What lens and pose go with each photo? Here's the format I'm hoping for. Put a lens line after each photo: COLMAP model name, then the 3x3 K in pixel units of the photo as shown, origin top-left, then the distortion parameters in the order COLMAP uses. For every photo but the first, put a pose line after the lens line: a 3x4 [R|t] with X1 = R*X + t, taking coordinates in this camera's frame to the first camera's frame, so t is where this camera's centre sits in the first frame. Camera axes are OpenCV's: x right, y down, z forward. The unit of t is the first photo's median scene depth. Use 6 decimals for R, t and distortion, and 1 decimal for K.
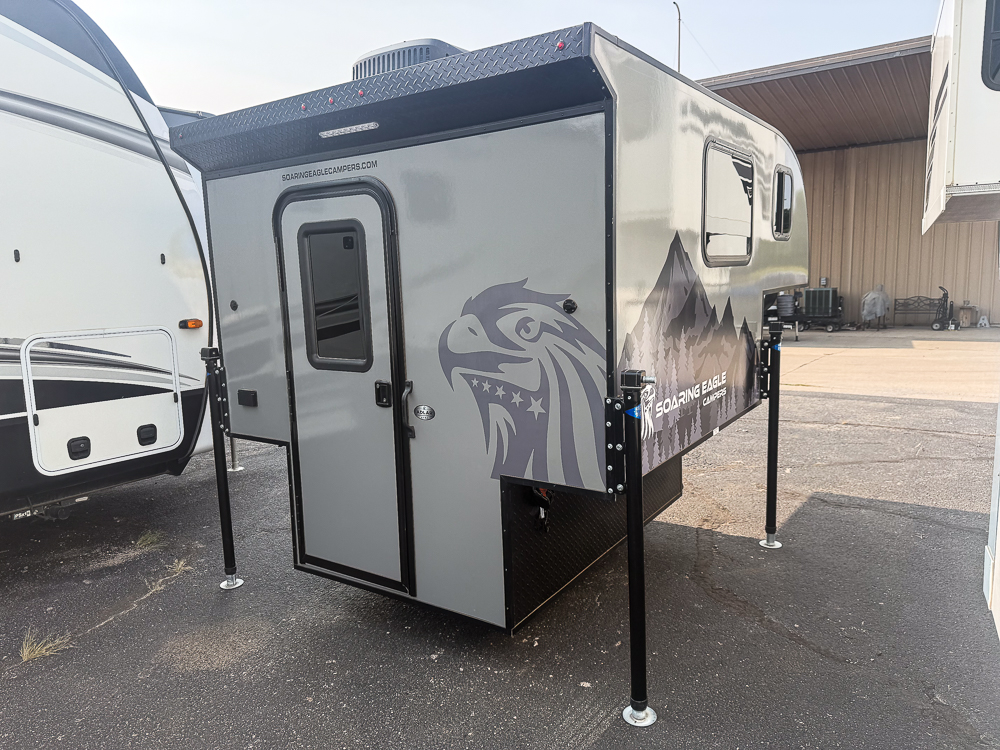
lens RADIAL K [[709.6, 0, 500.0], [0, 709.6, 375.0], [0, 0, 1]] dist [0.052394, -0.003611]
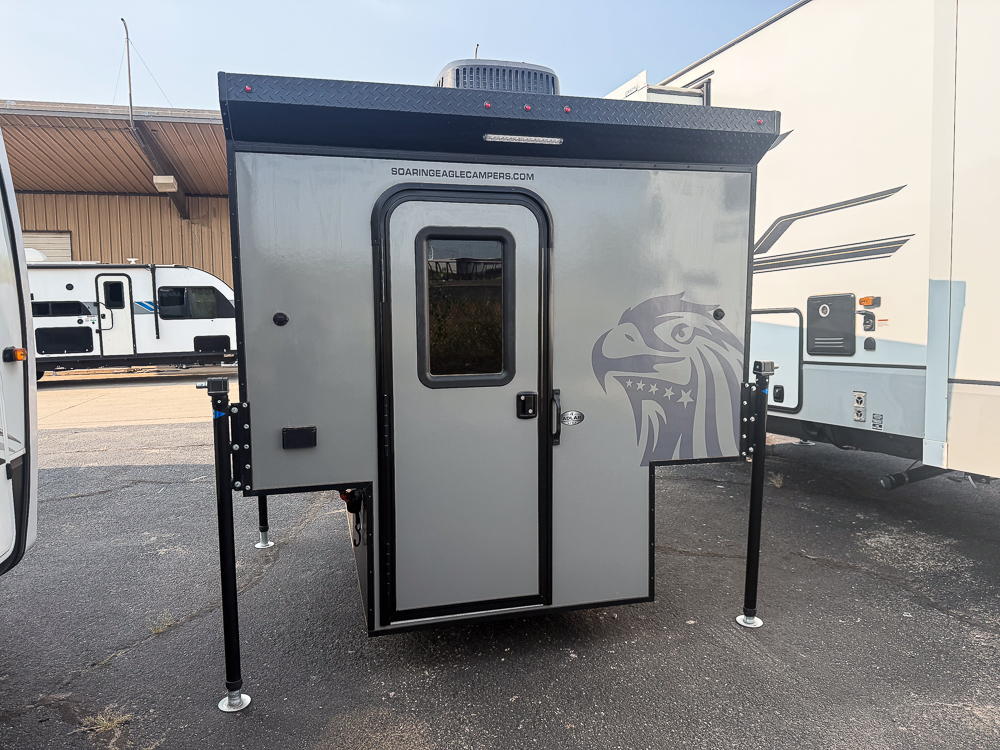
lens RADIAL K [[709.6, 0, 500.0], [0, 709.6, 375.0], [0, 0, 1]] dist [0.052394, -0.003611]
pose [[0.658923, -0.049516, 0.750579, -1.032133], [0.093884, 0.995442, -0.016750, -0.002906], [-0.746328, 0.081504, 0.660569, 0.410537]]
